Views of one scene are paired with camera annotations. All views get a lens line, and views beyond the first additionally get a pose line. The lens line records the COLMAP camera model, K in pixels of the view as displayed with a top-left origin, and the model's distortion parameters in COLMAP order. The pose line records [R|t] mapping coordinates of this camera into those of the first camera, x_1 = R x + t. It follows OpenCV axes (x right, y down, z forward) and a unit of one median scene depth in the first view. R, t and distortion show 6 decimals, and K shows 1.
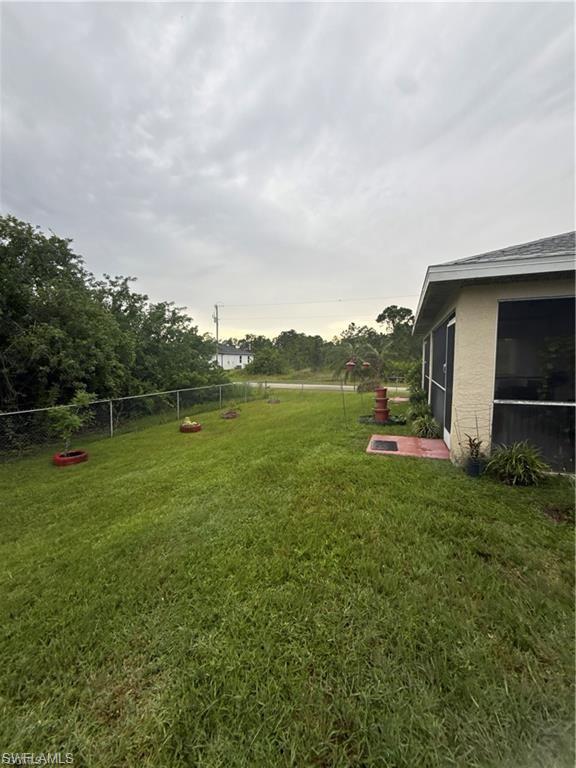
lens RADIAL K [[307.1, 0, 291.9], [0, 307.1, 385.2], [0, 0, 1]] dist [-0.000929, -0.000047]
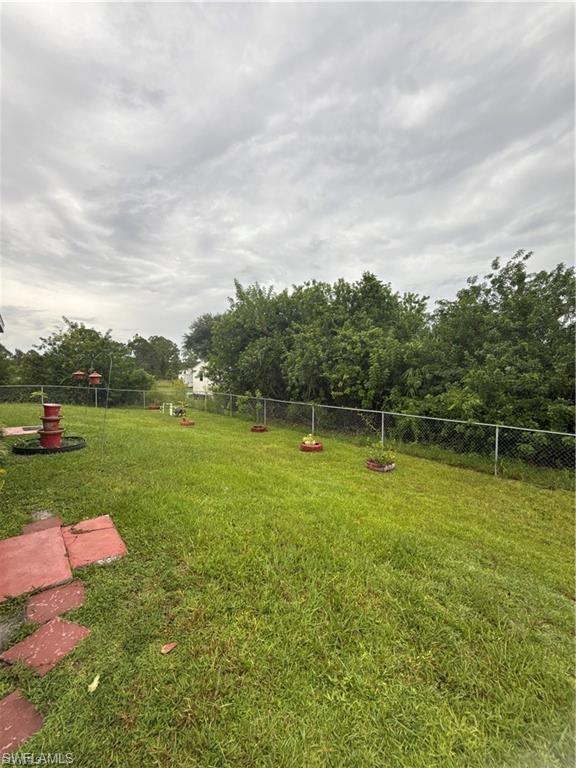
lens RADIAL K [[307.1, 0, 291.9], [0, 307.1, 385.2], [0, 0, 1]] dist [-0.000929, -0.000047]
pose [[-0.468536, 0.031292, -0.882890, 0.407912], [-0.070270, 0.994886, 0.072552, -0.088526], [0.880645, 0.096034, -0.463941, 1.159242]]
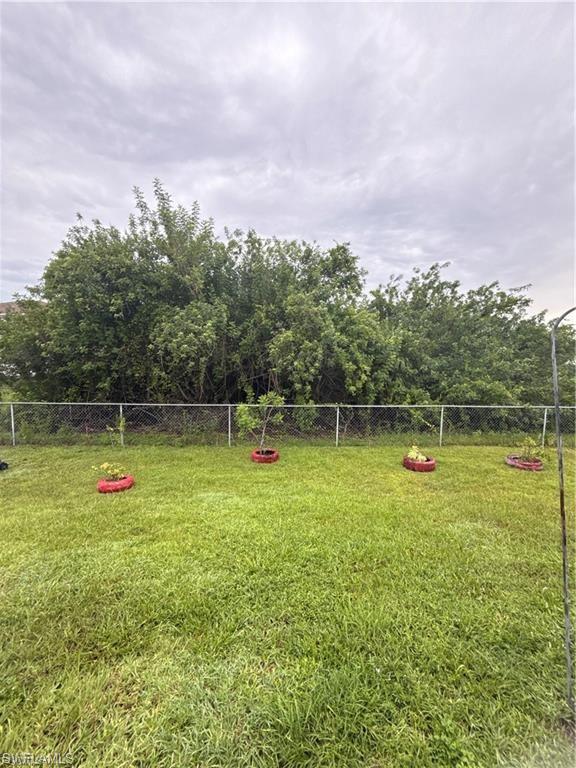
lens RADIAL K [[307.1, 0, 291.9], [0, 307.1, 385.2], [0, 0, 1]] dist [-0.000929, -0.000047]
pose [[0.367892, 0.074689, -0.926864, 0.157571], [-0.078760, 0.995690, 0.048973, -0.037123], [0.926527, 0.054983, 0.372189, 0.411677]]
